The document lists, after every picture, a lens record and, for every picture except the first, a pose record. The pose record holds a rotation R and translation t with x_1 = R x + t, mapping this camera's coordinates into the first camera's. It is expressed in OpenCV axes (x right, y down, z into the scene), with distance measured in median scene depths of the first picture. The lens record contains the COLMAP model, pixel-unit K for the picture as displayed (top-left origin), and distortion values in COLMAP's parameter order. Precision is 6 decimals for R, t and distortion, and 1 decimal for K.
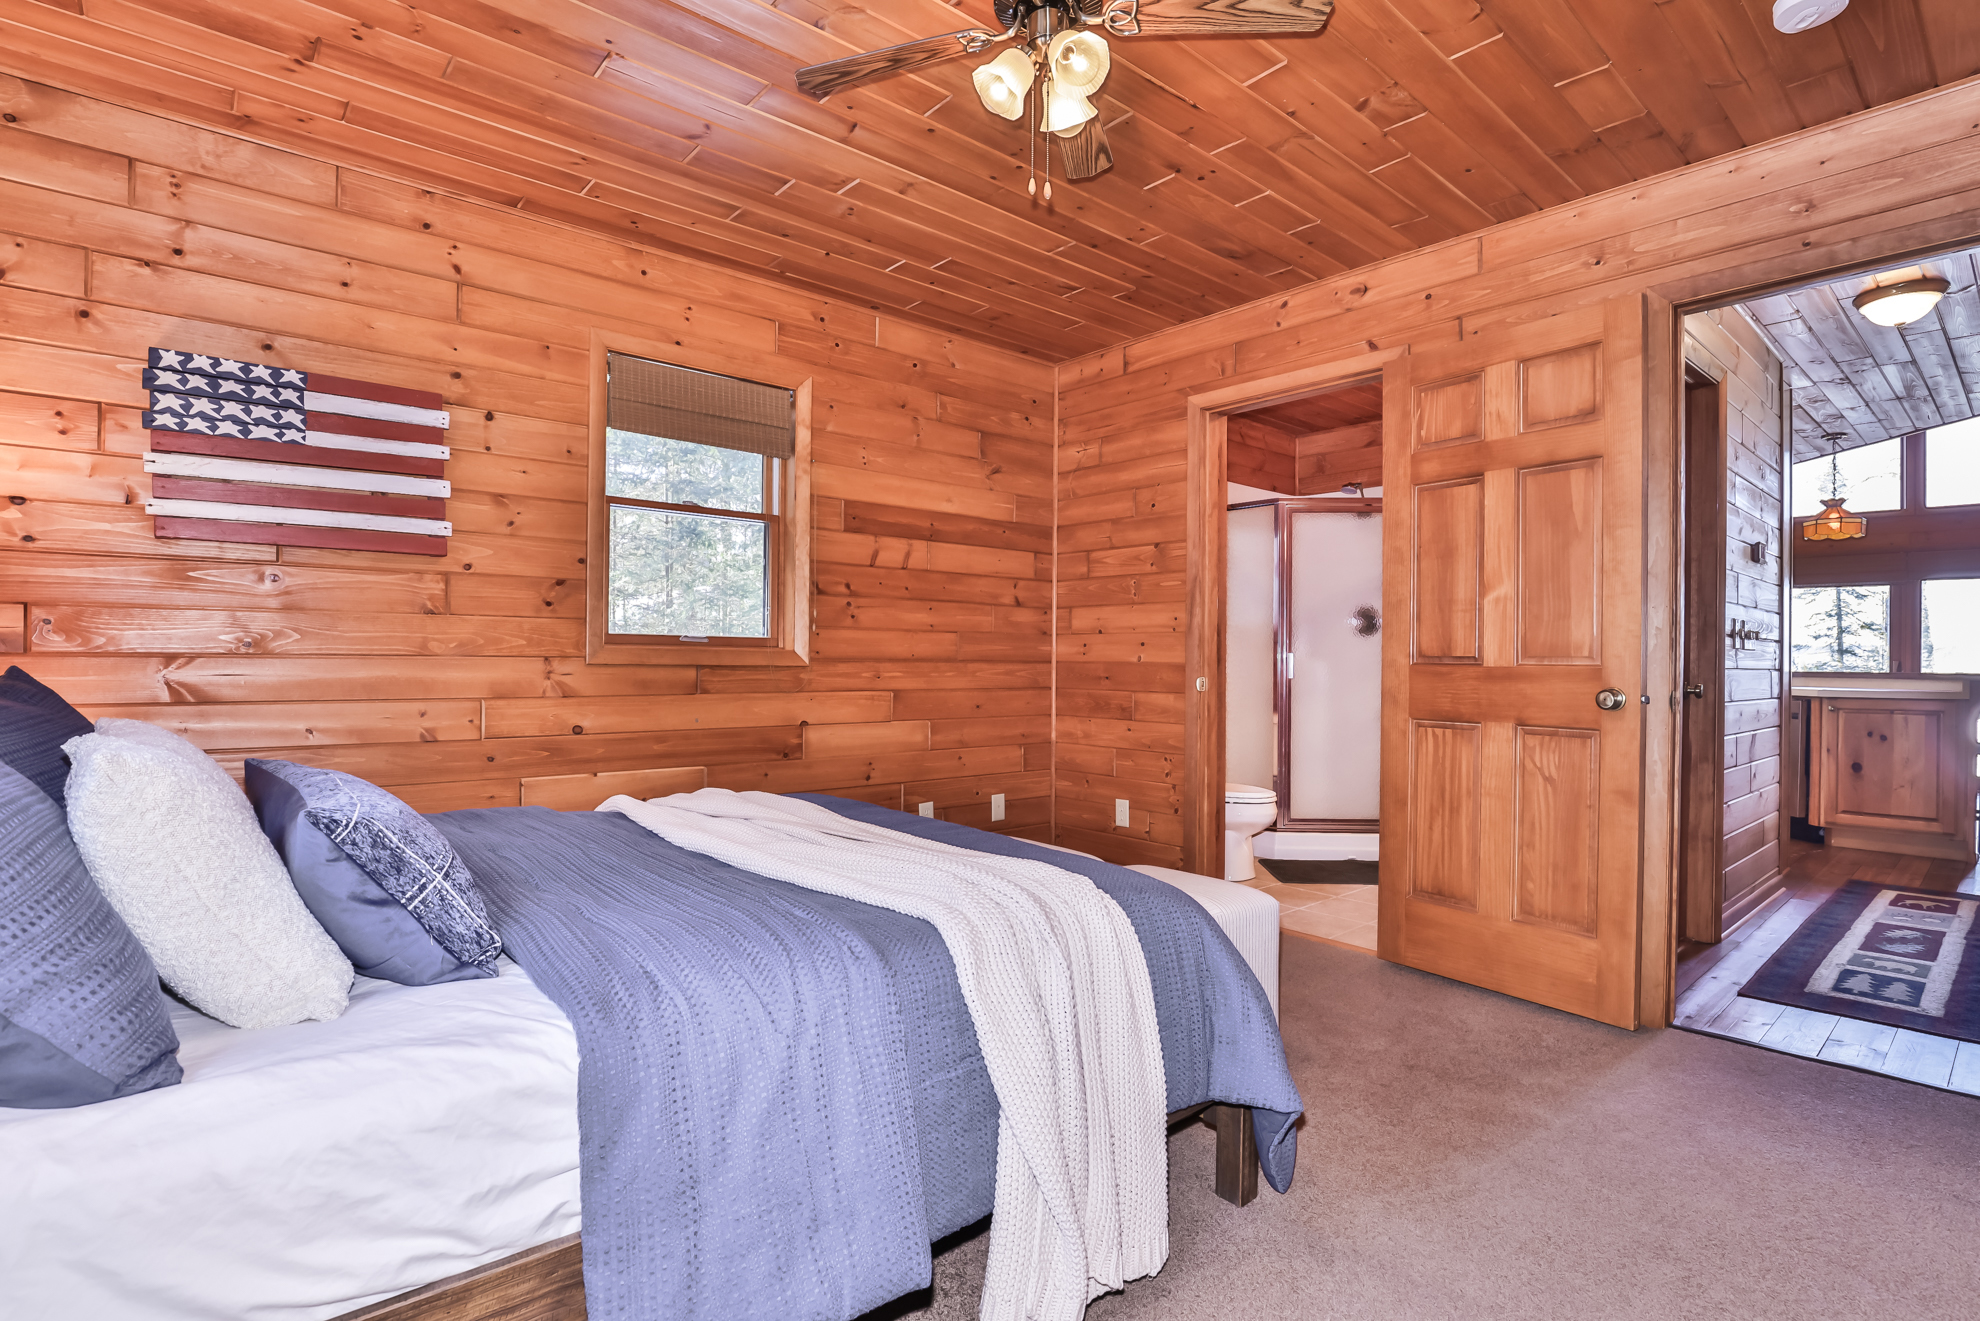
lens RADIAL K [[972.6, 0, 998.0], [0, 972.6, 664.3], [0, 0, 1]] dist [-0.023092, 0.000688]
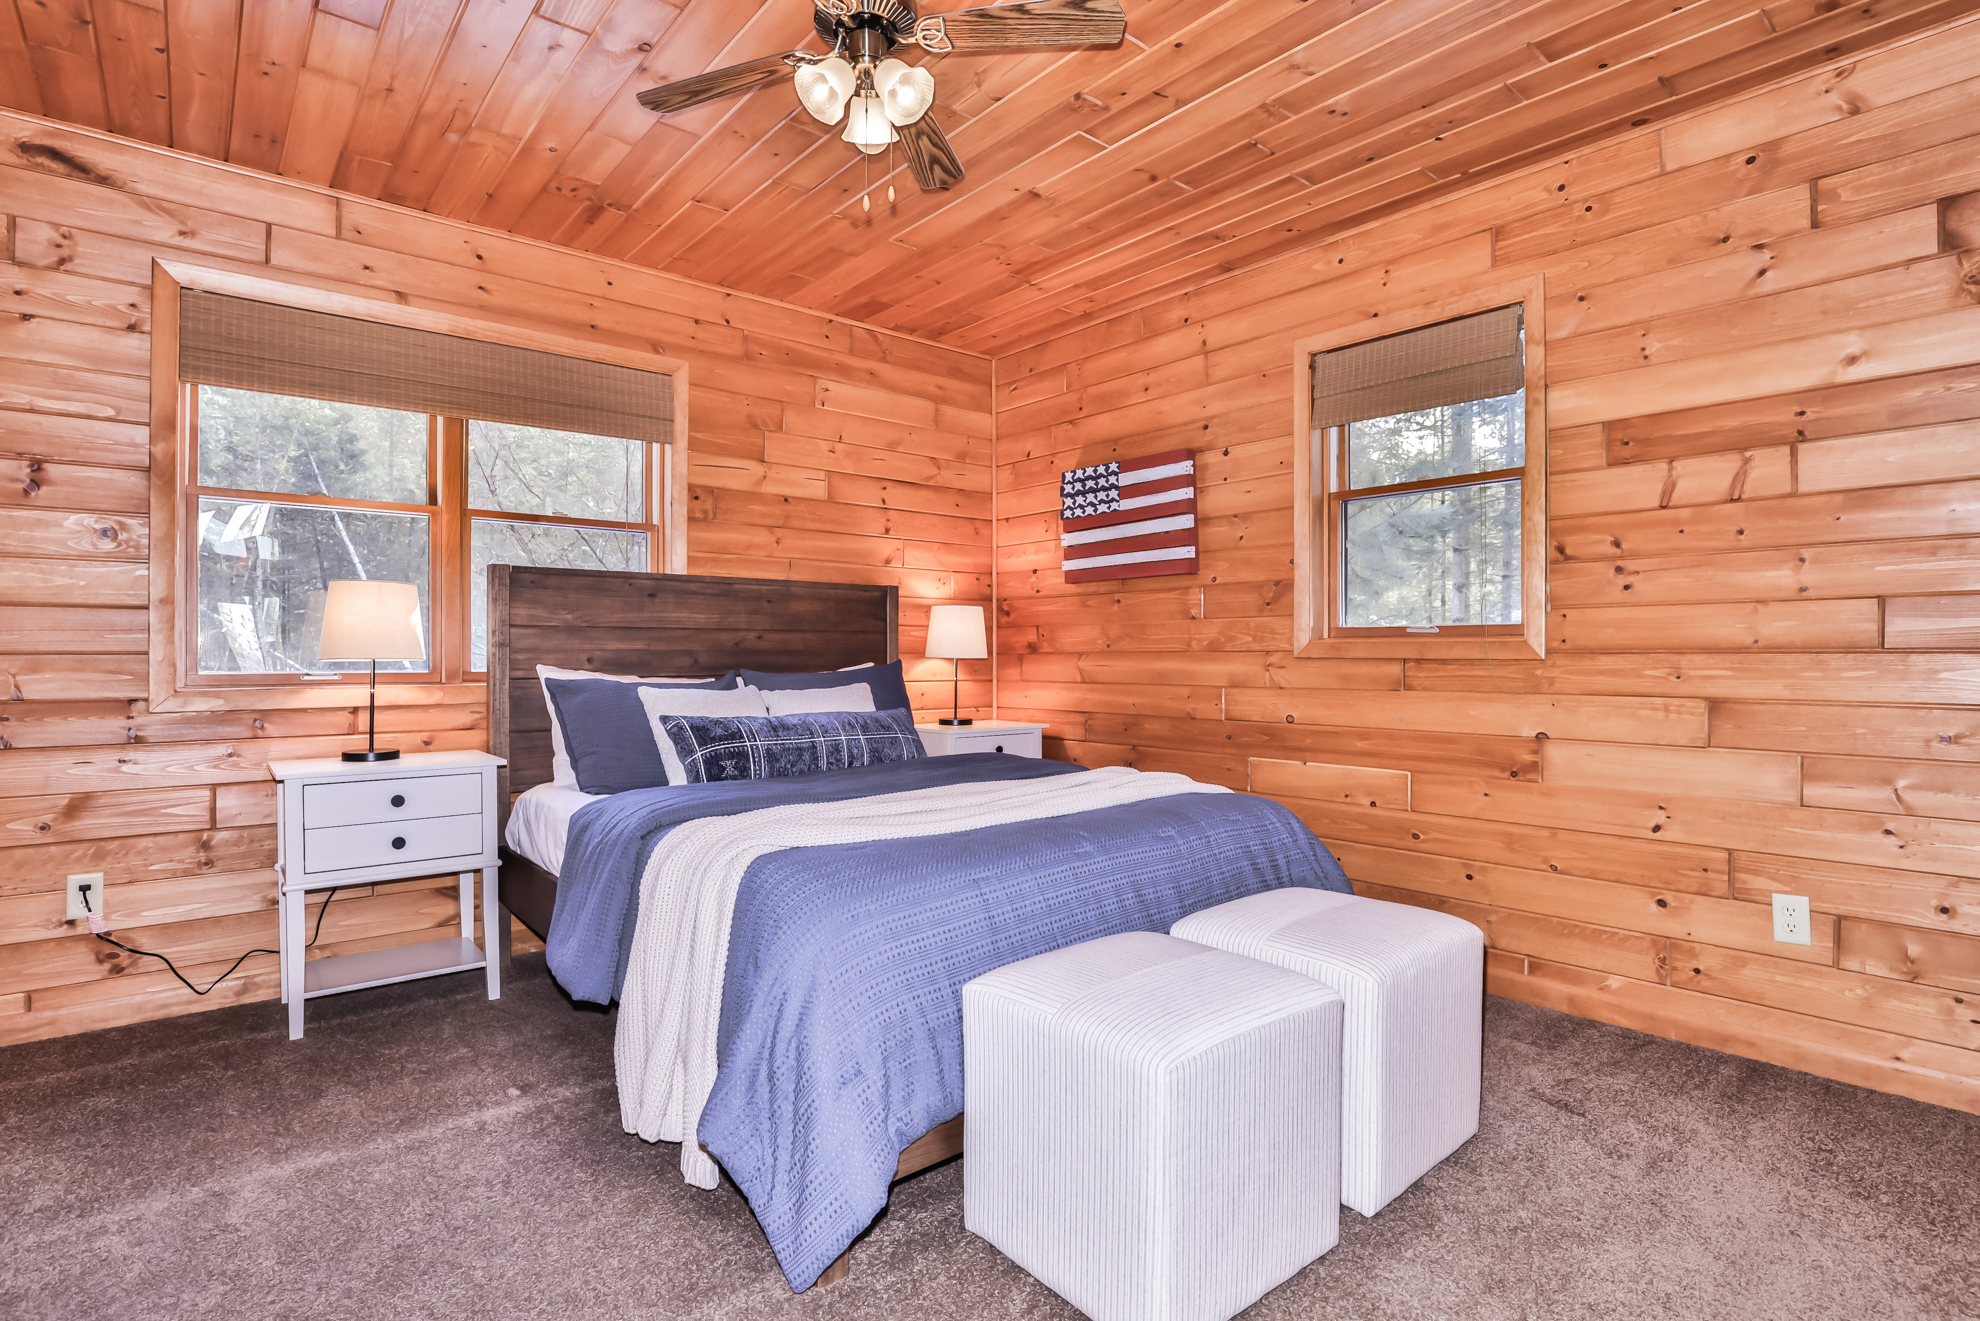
lens RADIAL K [[972.6, 0, 998.0], [0, 972.6, 664.3], [0, 0, 1]] dist [-0.023092, 0.000688]
pose [[-0.004593, -0.001913, -0.999988, 0.644139], [-0.005414, 0.999984, -0.001888, 0.010643], [0.999975, 0.005405, -0.004603, 0.679371]]
